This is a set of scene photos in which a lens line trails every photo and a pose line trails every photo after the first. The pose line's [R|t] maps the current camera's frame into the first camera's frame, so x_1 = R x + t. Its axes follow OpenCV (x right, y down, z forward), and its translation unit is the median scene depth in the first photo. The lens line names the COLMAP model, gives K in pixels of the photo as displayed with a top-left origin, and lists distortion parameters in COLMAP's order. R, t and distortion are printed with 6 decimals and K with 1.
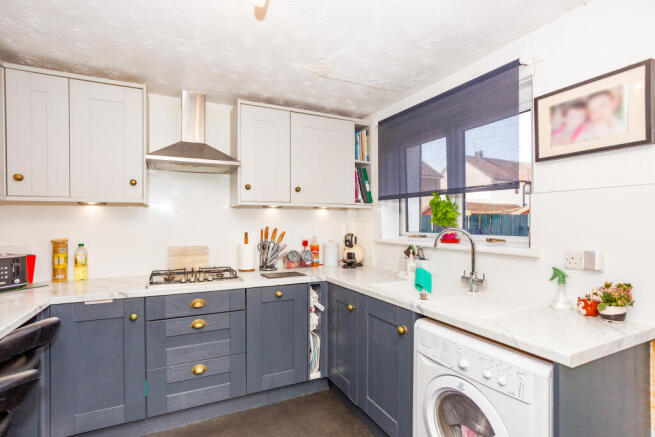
lens RADIAL K [[325.6, 0, 325.5], [0, 325.6, 223.6], [0, 0, 1]] dist [-0.055271, 0.027003]
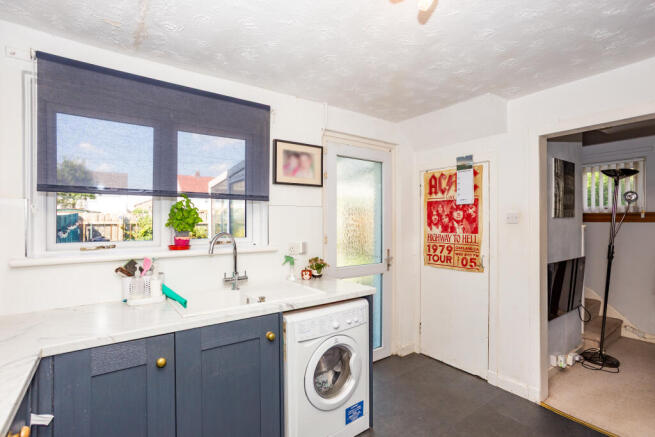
lens RADIAL K [[312.2, 0, 323.1], [0, 312.2, 219.7], [0, 0, 1]] dist [-0.051457, 0.029264]
pose [[-0.164101, 0.004918, 0.986431, -0.771656], [0.006542, 0.999971, -0.003897, -0.026645], [-0.986422, 0.005813, -0.164128, 1.045399]]
